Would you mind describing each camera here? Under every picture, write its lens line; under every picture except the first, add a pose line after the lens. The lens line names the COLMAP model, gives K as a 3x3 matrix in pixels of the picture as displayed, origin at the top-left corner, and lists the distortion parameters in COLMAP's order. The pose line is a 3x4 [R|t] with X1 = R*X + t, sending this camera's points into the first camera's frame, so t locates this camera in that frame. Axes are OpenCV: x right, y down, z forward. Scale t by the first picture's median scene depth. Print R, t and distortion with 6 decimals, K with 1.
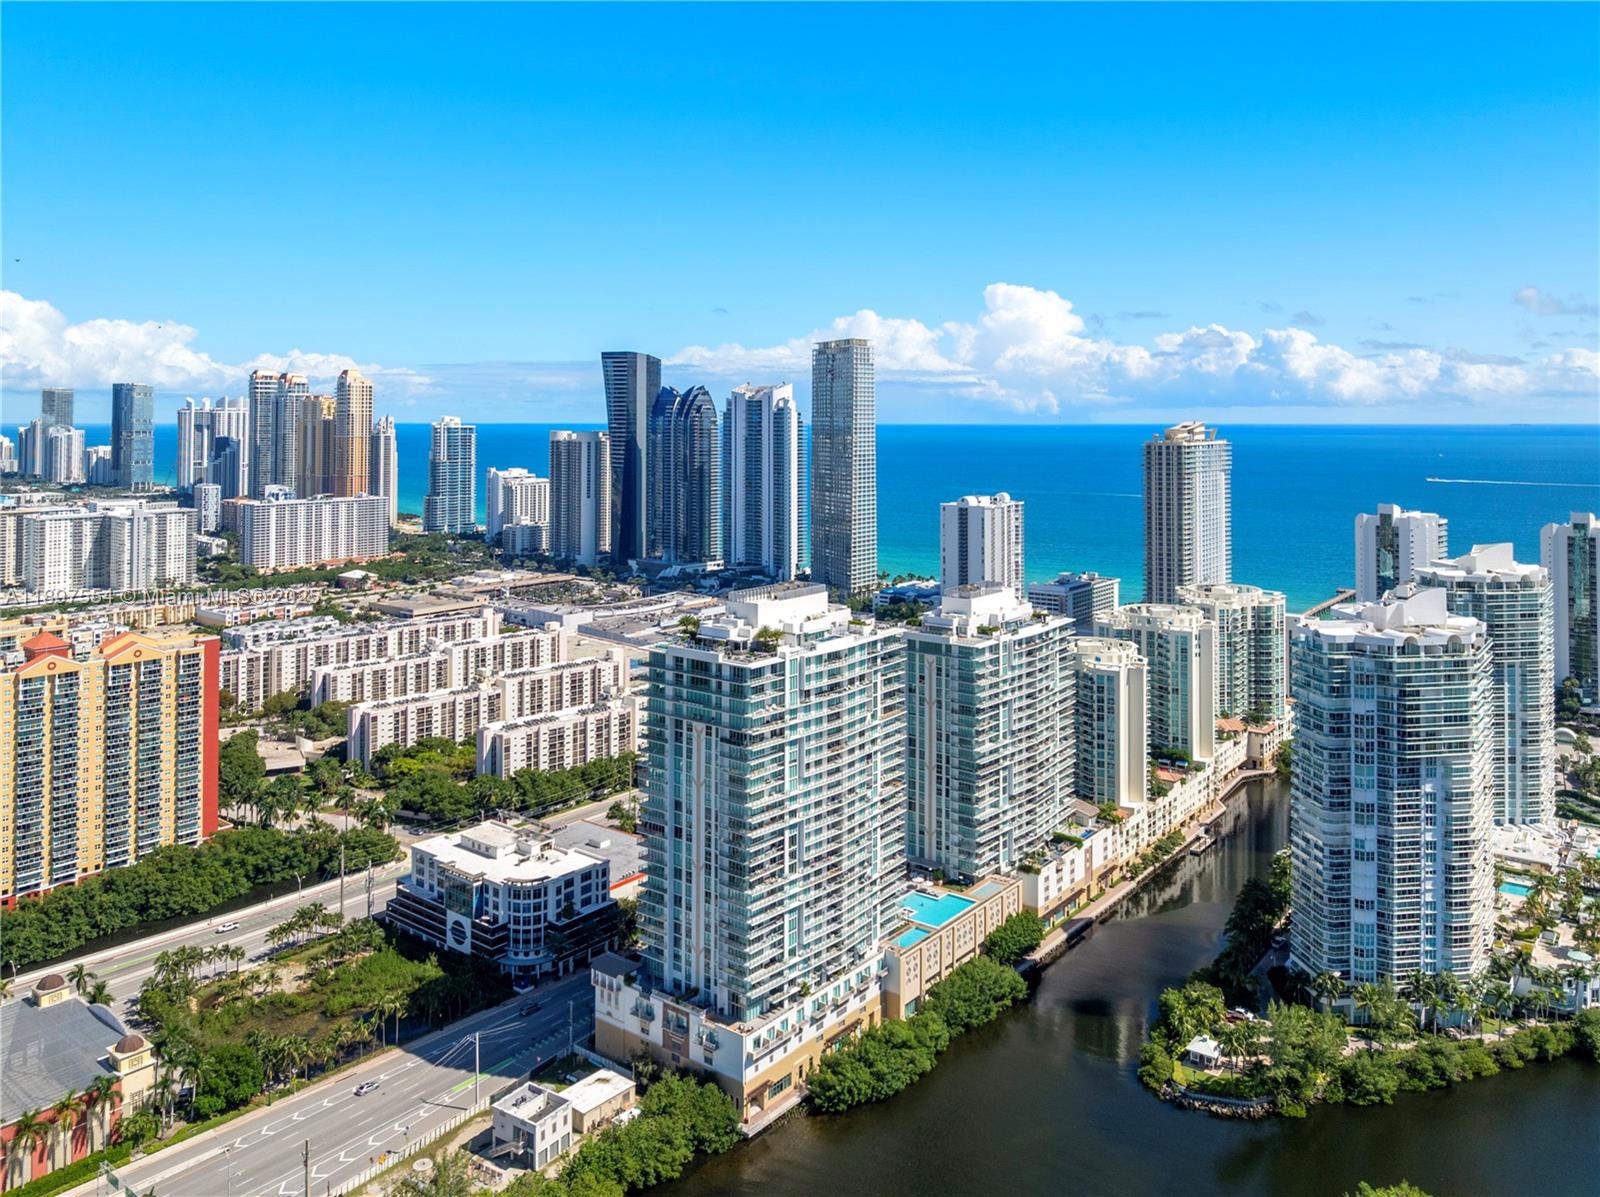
lens RADIAL K [[1178.9, 0, 803.9], [0, 1178.9, 431.4], [0, 0, 1]] dist [-0.019622, -0.005409]
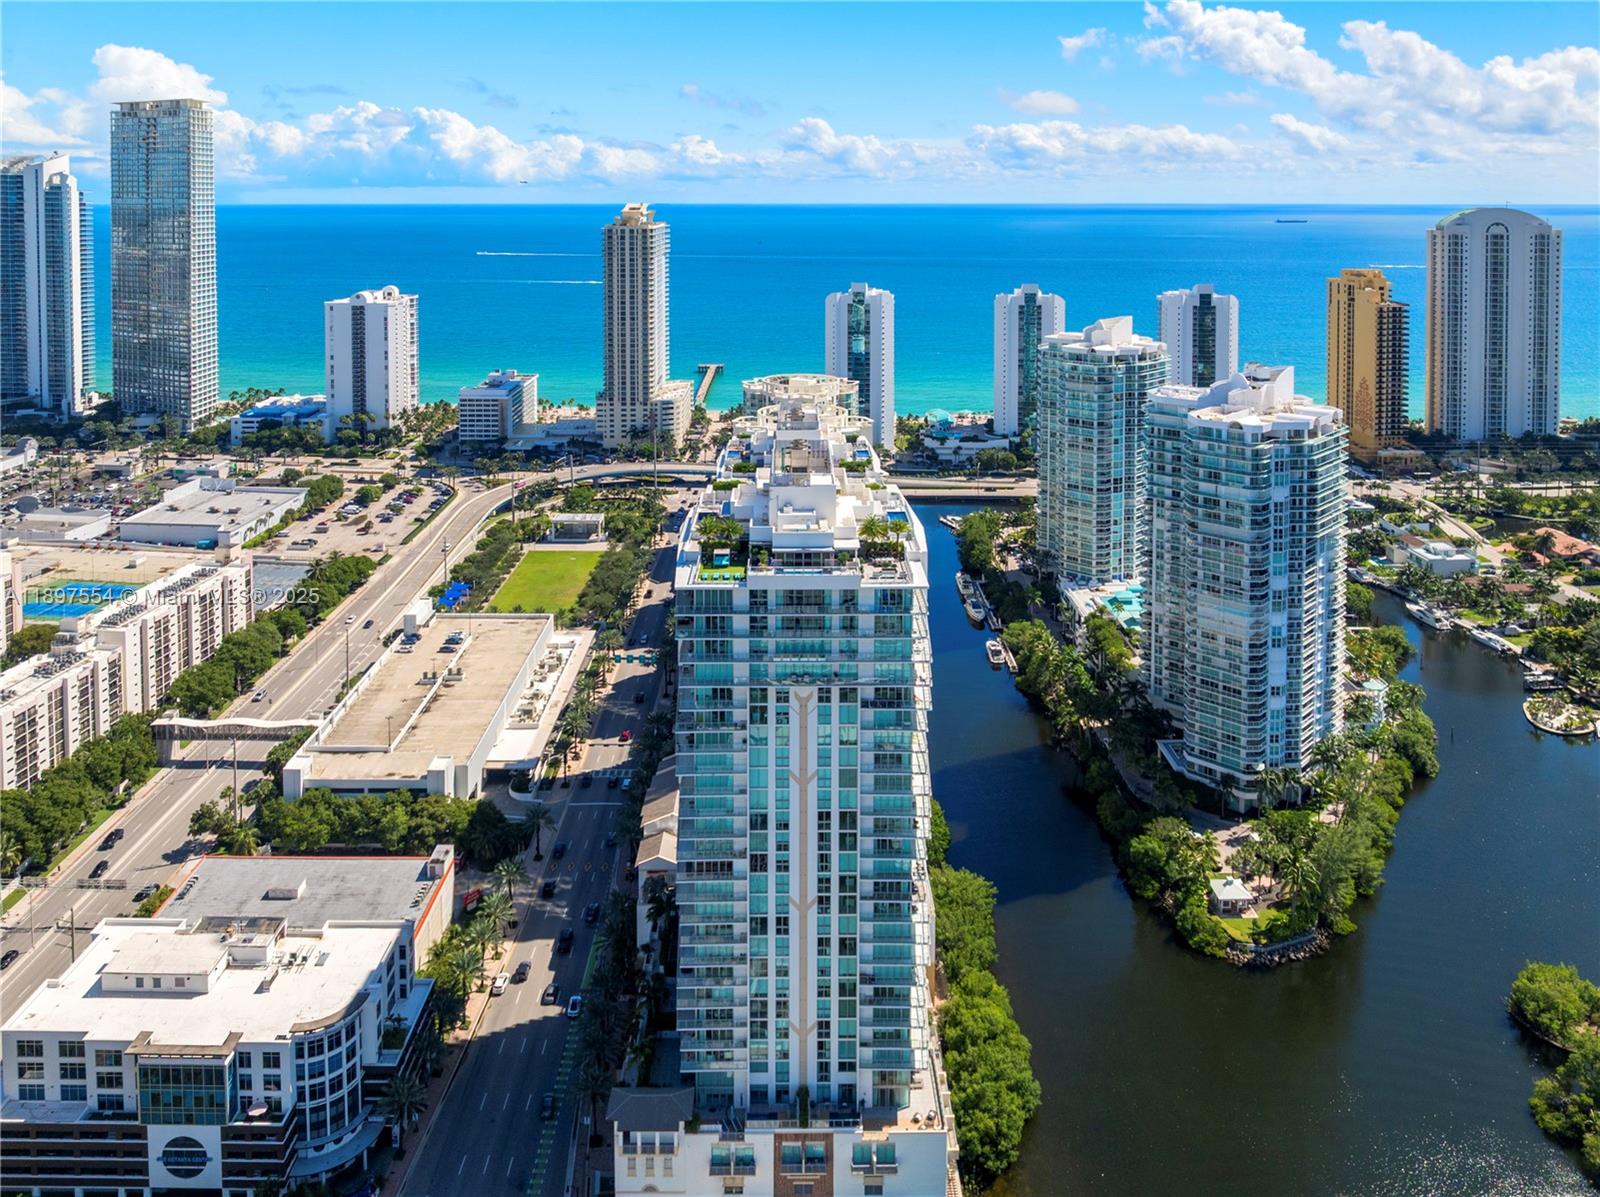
lens RADIAL K [[1179.6, 0, 820.8], [0, 1179.6, 241.3], [0, 0, 1]] dist [-0.024453, -0.003114]
pose [[0.777897, -0.022316, 0.627996, -0.397902], [0.005678, 0.999578, 0.028487, -0.010461], [-0.628366, -0.018594, 0.777695, 0.416858]]
